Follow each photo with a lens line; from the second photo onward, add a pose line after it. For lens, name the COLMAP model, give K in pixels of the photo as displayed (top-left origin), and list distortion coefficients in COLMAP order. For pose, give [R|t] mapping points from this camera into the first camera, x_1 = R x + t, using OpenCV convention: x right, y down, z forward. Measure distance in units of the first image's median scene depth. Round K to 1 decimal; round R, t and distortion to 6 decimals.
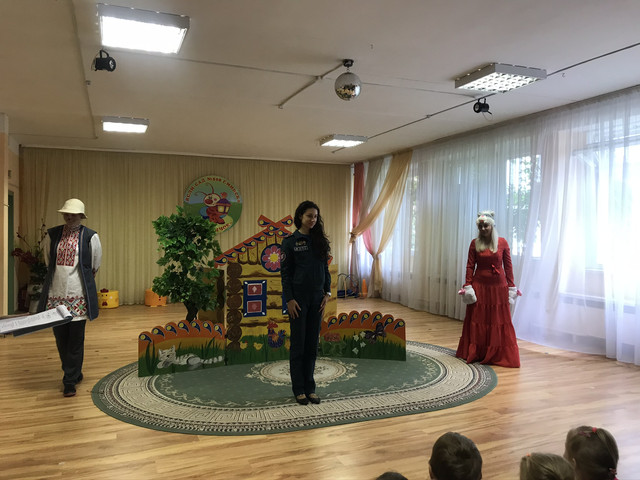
lens RADIAL K [[523.9, 0, 317.2], [0, 523.9, 233.9], [0, 0, 1]] dist [0.032899, -0.037495]
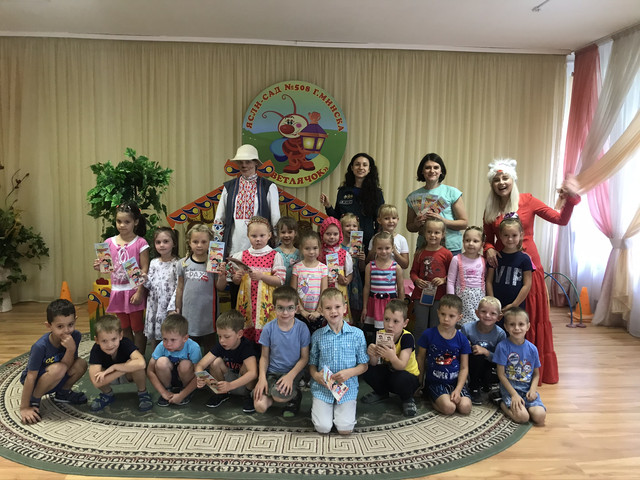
lens RADIAL K [[523.9, 0, 314.5], [0, 523.9, 236.4], [0, 0, 1]] dist [0.032899, -0.037495]
pose [[0.947194, 0.048936, -0.316905, 0.003217], [-0.017871, 0.994807, 0.100201, -0.007849], [0.320163, -0.089246, 0.943149, 0.763834]]
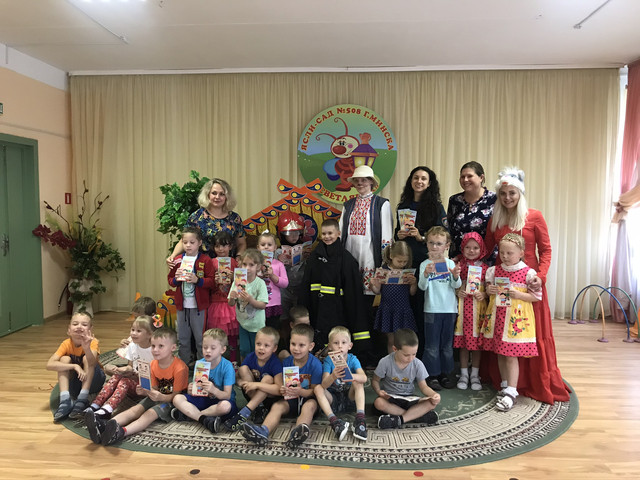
lens RADIAL K [[523.9, 0, 318.0], [0, 523.9, 239.4], [0, 0, 1]] dist [0.032899, -0.037495]
pose [[0.901838, 0.031401, -0.430932, 0.044643], [-0.002951, 0.997780, 0.066530, -0.000833], [0.432064, -0.058728, 0.899929, 0.730996]]
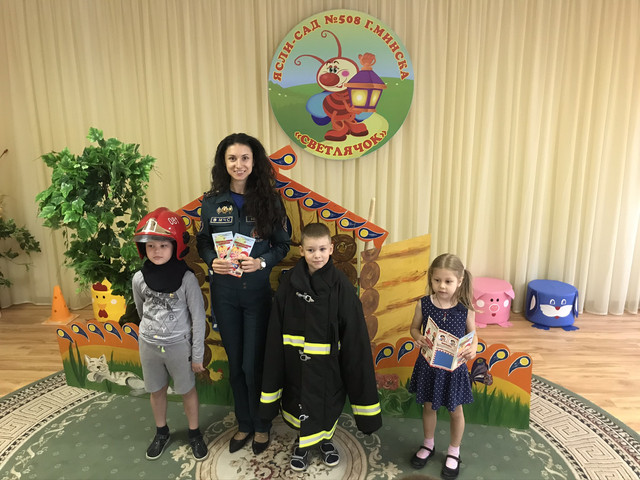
lens RADIAL K [[523.9, 0, 313.0], [0, 523.9, 228.6], [0, 0, 1]] dist [0.032899, -0.037495]
pose [[0.897984, 0.084930, -0.431755, -0.054639], [0.013578, 0.975381, 0.220106, -0.062284], [0.439819, -0.203514, 0.874724, 0.992249]]
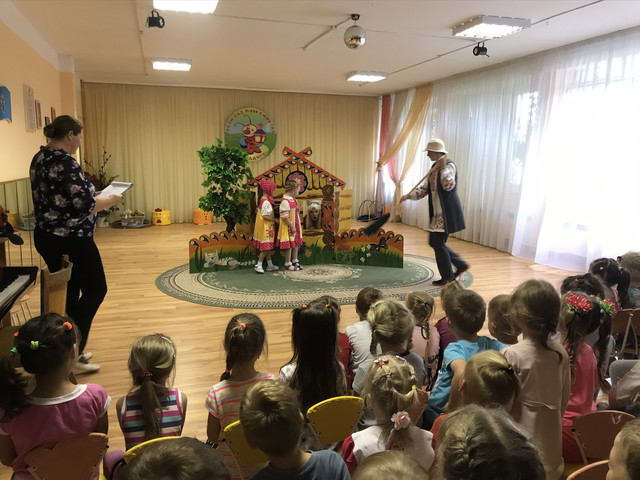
lens RADIAL K [[523.9, 0, 322.1], [0, 523.9, 241.9], [0, 0, 1]] dist [0.032899, -0.037495]
pose [[0.997194, 0.021170, -0.071800, 0.057253], [-0.010173, 0.988605, 0.150190, -0.000802], [0.074162, -0.149038, 0.986047, -0.179445]]
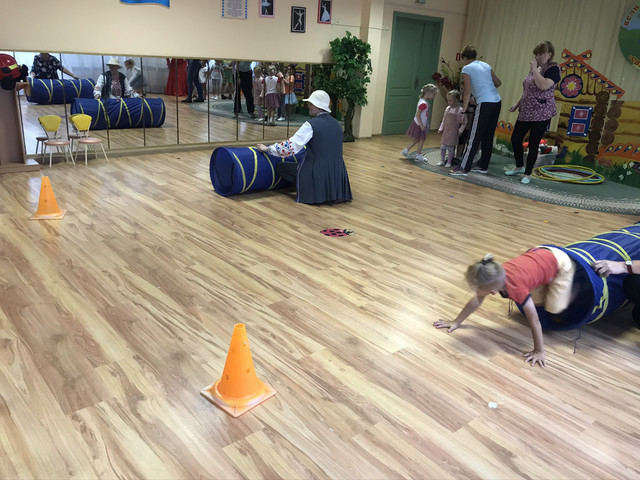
lens RADIAL K [[523.9, 0, 323.1], [0, 523.9, 238.1], [0, 0, 1]] dist [0.032899, -0.037495]
pose [[0.326861, 0.334785, -0.883788, 0.602779], [-0.070320, 0.941177, 0.330517, 0.007438], [0.942453, -0.045885, 0.331176, 0.514894]]
